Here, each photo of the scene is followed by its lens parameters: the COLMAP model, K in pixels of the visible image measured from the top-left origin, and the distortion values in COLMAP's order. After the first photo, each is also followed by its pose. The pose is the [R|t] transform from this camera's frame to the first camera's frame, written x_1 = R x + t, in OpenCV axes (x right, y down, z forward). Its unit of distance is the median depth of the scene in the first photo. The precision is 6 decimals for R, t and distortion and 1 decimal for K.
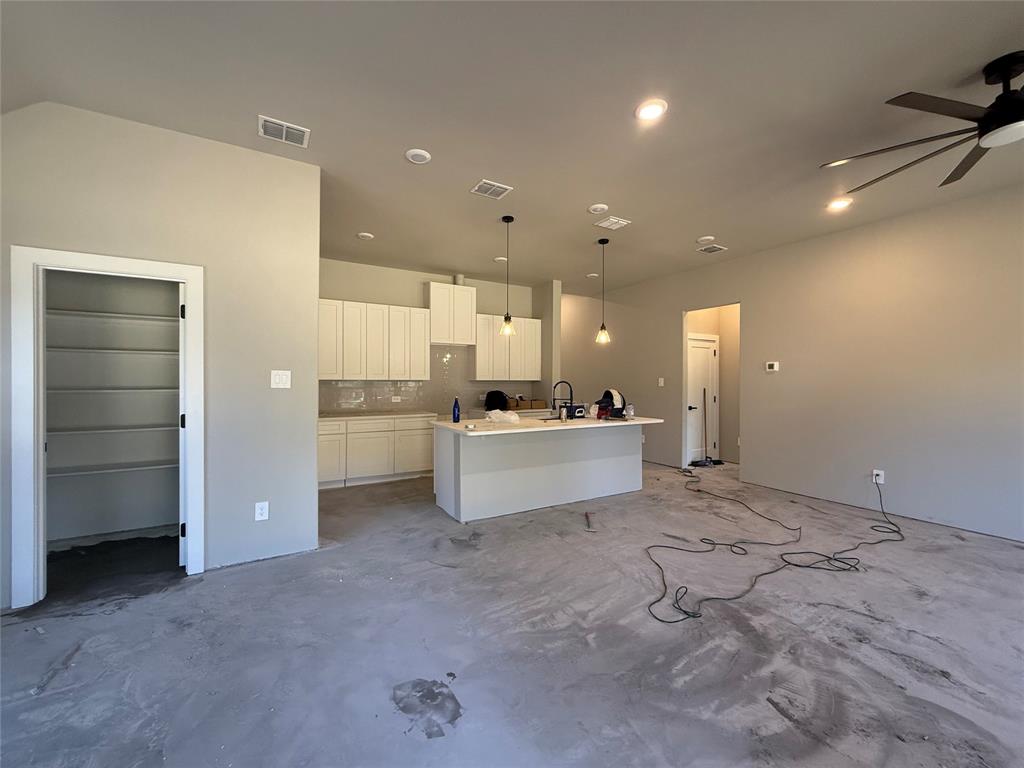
lens RADIAL K [[409.4, 0, 513.6], [0, 409.4, 378.5], [0, 0, 1]] dist [0.000320, 0.000145]
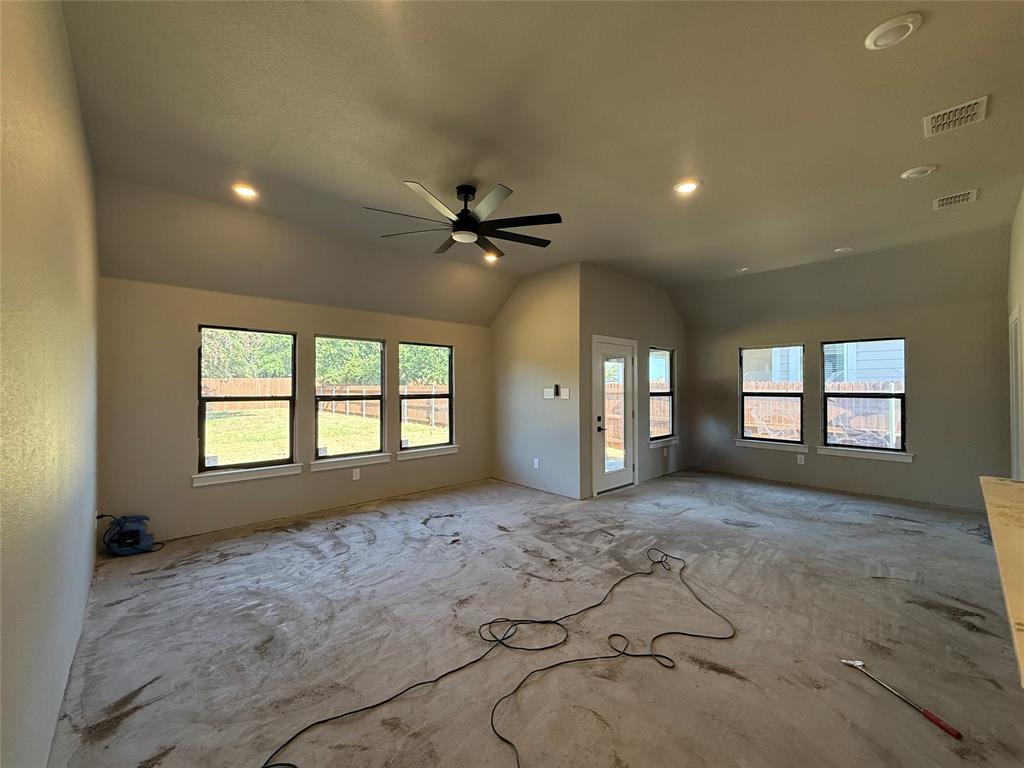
lens RADIAL K [[409.4, 0, 510.3], [0, 409.4, 388.4], [0, 0, 1]] dist [0.000320, 0.000145]
pose [[-0.979279, -0.001361, -0.202510, 1.185539], [-0.000510, 0.999991, -0.004257, -0.018922], [0.202514, -0.004066, -0.979271, 2.234750]]
